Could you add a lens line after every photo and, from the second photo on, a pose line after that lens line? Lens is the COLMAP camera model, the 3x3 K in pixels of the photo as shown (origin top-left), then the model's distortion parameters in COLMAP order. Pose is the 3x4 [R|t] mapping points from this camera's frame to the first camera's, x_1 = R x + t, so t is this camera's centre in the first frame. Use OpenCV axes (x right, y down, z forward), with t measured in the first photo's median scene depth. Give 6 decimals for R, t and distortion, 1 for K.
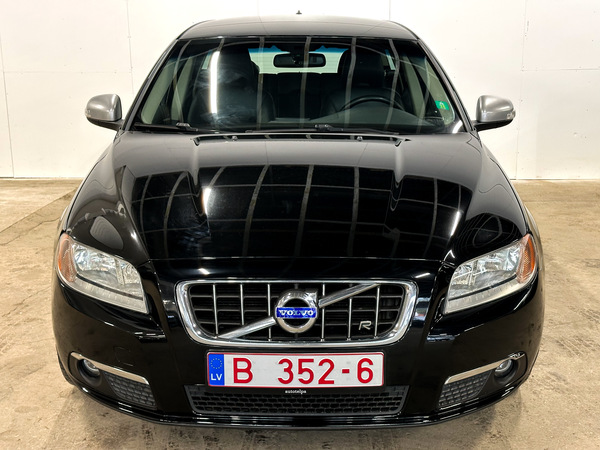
lens RADIAL K [[817.0, 0, 300.0], [0, 817.0, 225.3], [0, 0, 1]] dist [0.056848, 0.000000]
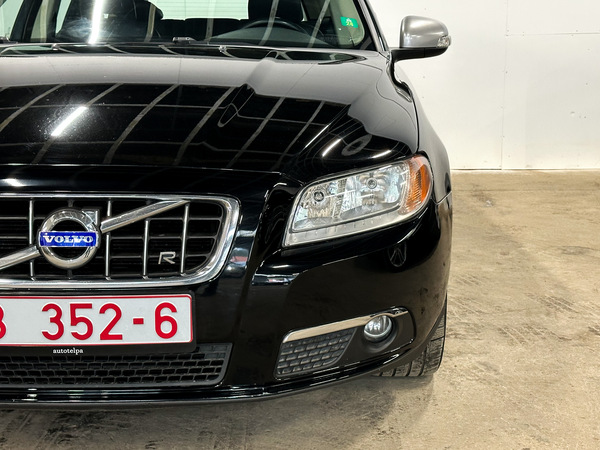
lens RADIAL K [[970.0, 0, 300.9], [0, 970.0, 227.8], [0, 0, 1]] dist [0.102662, 0.000000]
pose [[0.999792, 0.000809, 0.020378, 0.175449], [-0.000242, 0.999612, -0.027852, 0.116844], [-0.020393, 0.027841, 0.999404, 0.140792]]
